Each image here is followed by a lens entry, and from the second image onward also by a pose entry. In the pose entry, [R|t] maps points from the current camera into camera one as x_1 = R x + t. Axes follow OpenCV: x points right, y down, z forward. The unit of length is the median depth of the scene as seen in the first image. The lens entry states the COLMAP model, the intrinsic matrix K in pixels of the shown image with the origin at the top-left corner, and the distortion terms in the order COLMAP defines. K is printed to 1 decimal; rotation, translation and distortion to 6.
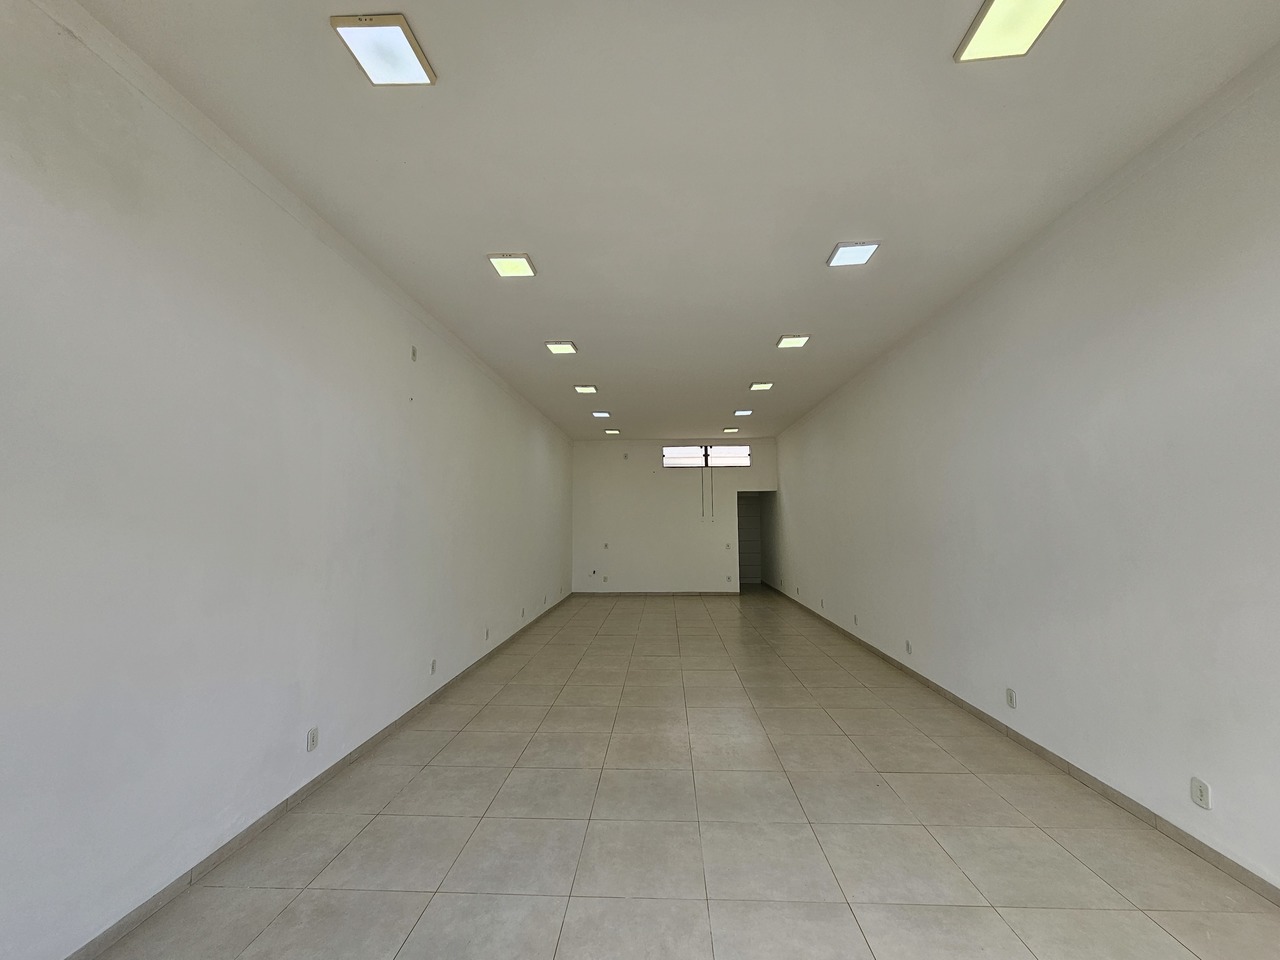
lens RADIAL K [[526.5, 0, 639.6], [0, 526.5, 473.2], [0, 0, 1]] dist [-0.001705, 0.000429]
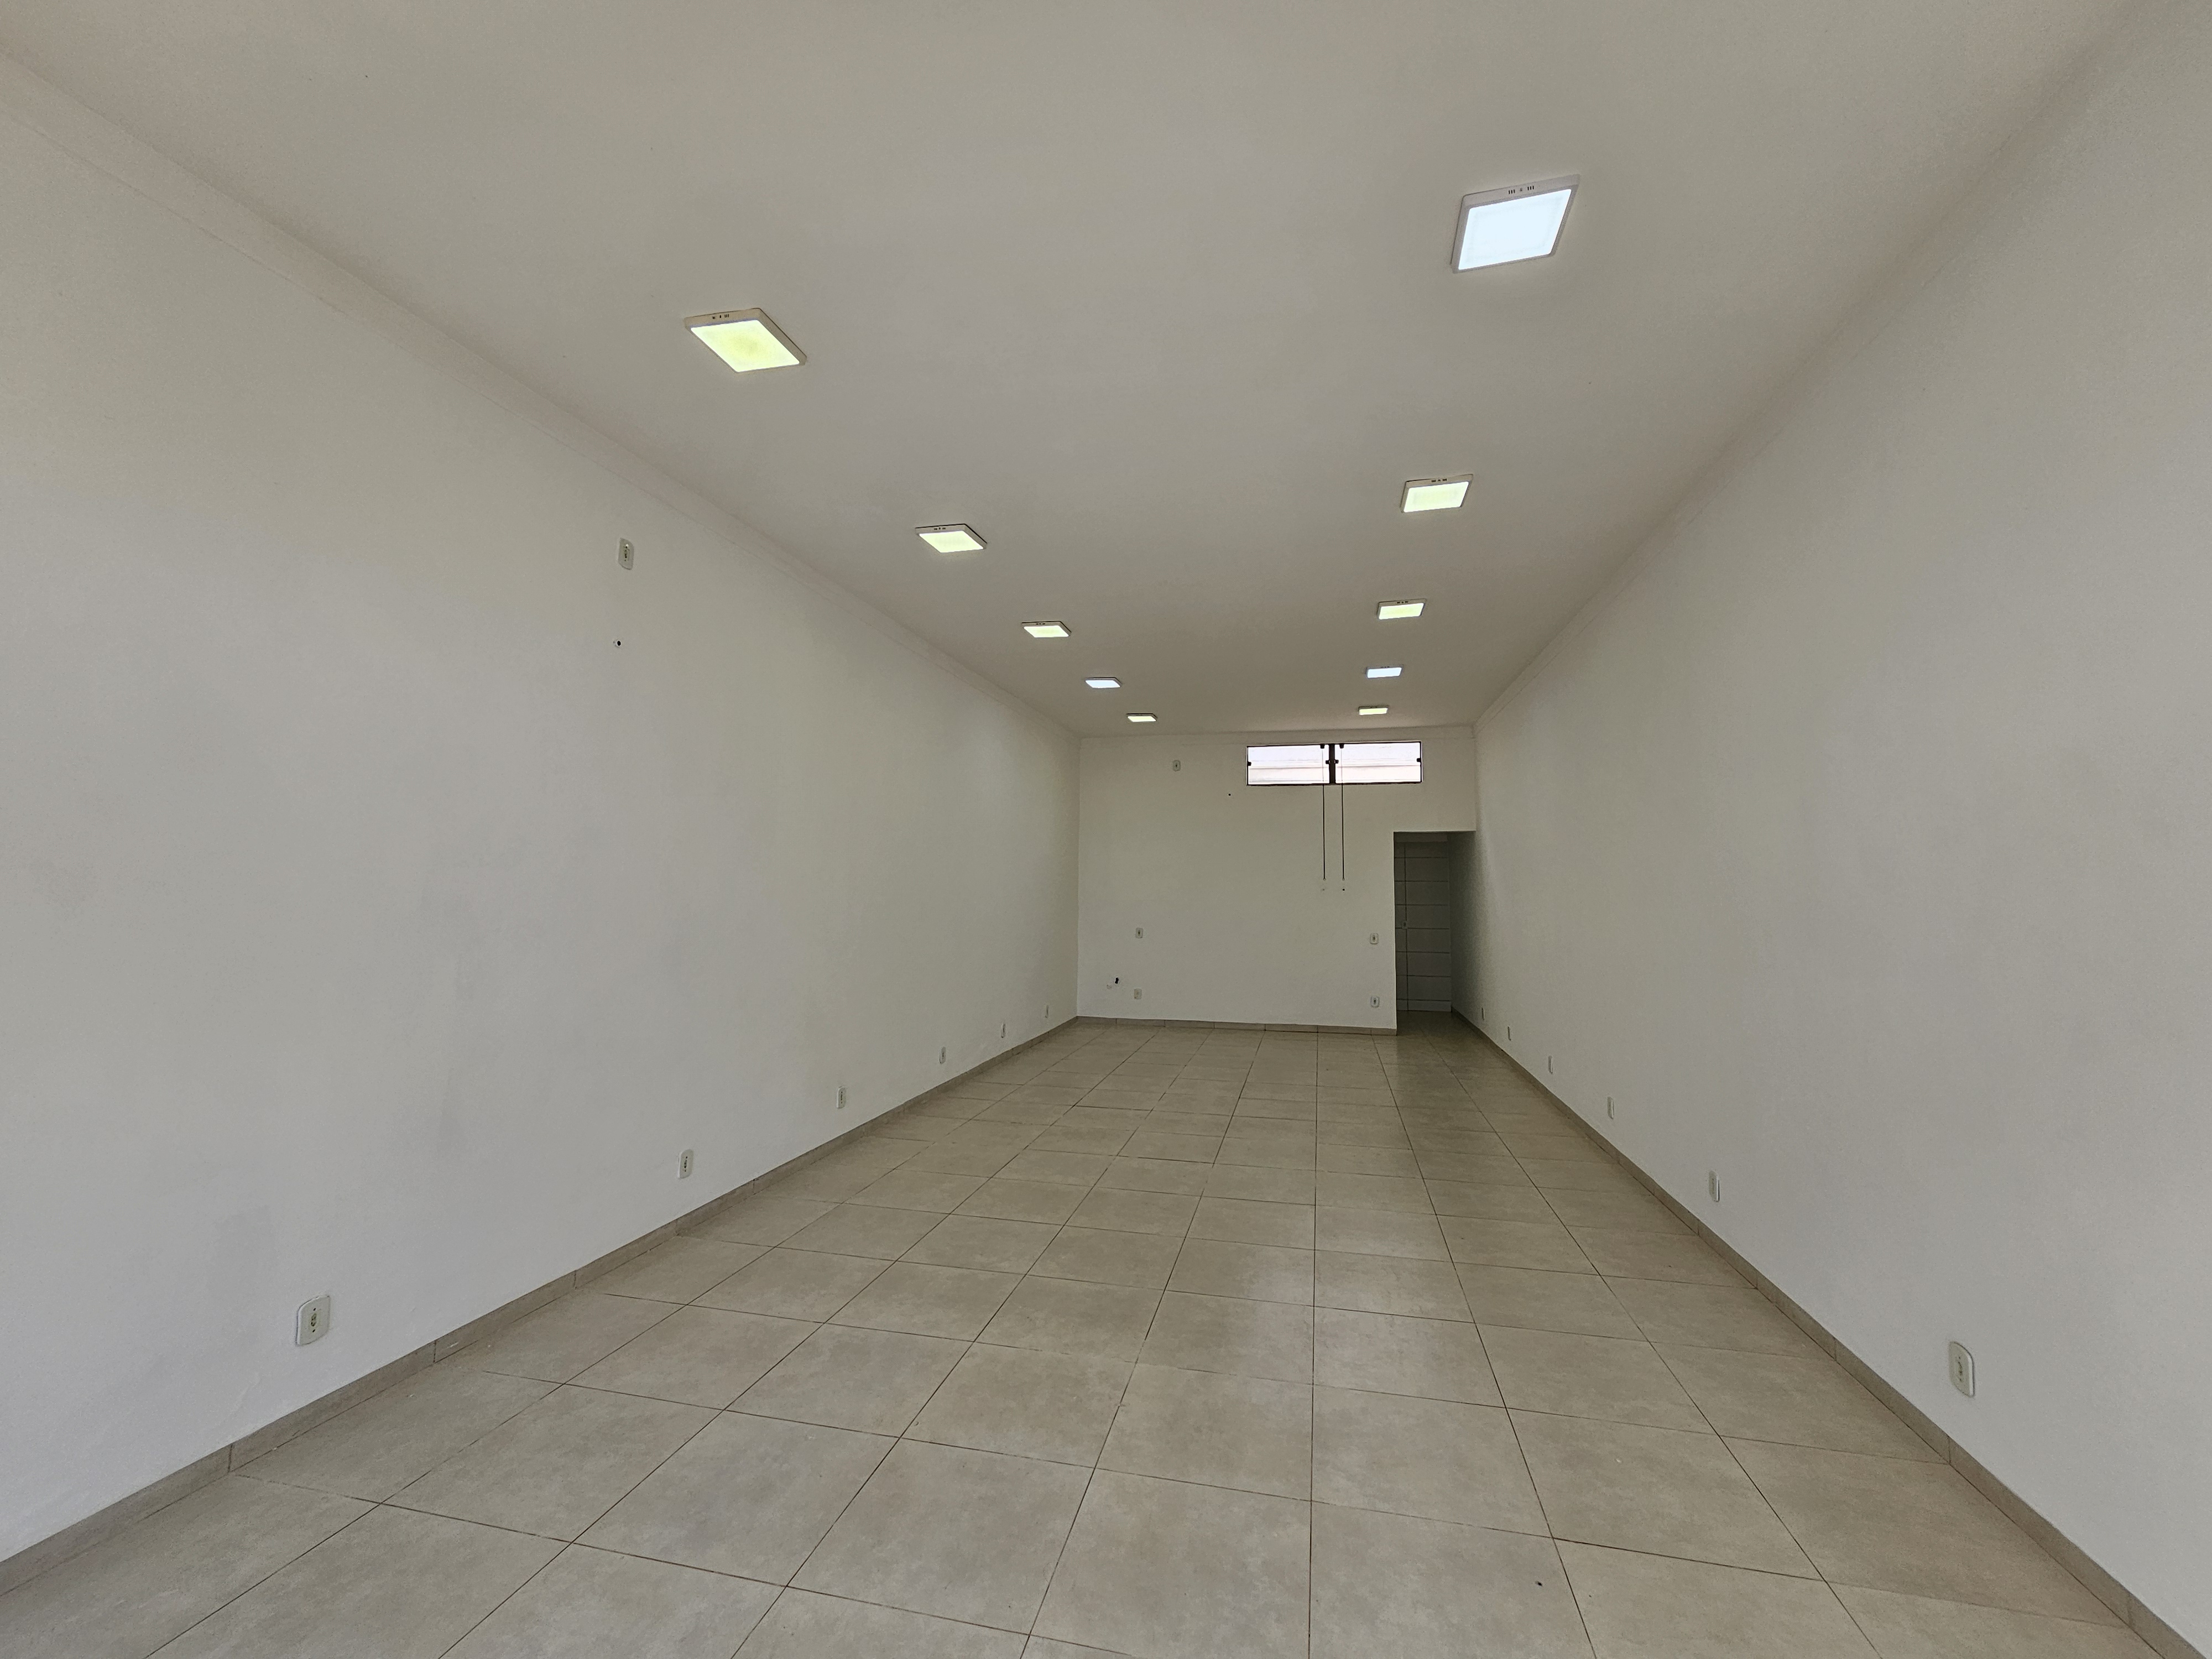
lens RADIAL K [[909.9, 0, 1105.3], [0, 909.9, 817.7], [0, 0, 1]] dist [-0.001705, 0.000429]
pose [[0.983122, -0.000481, -0.182953, 0.129323], [0.003420, 0.999870, 0.015749, 0.010778], [0.182922, -0.016109, 0.982995, 0.146901]]
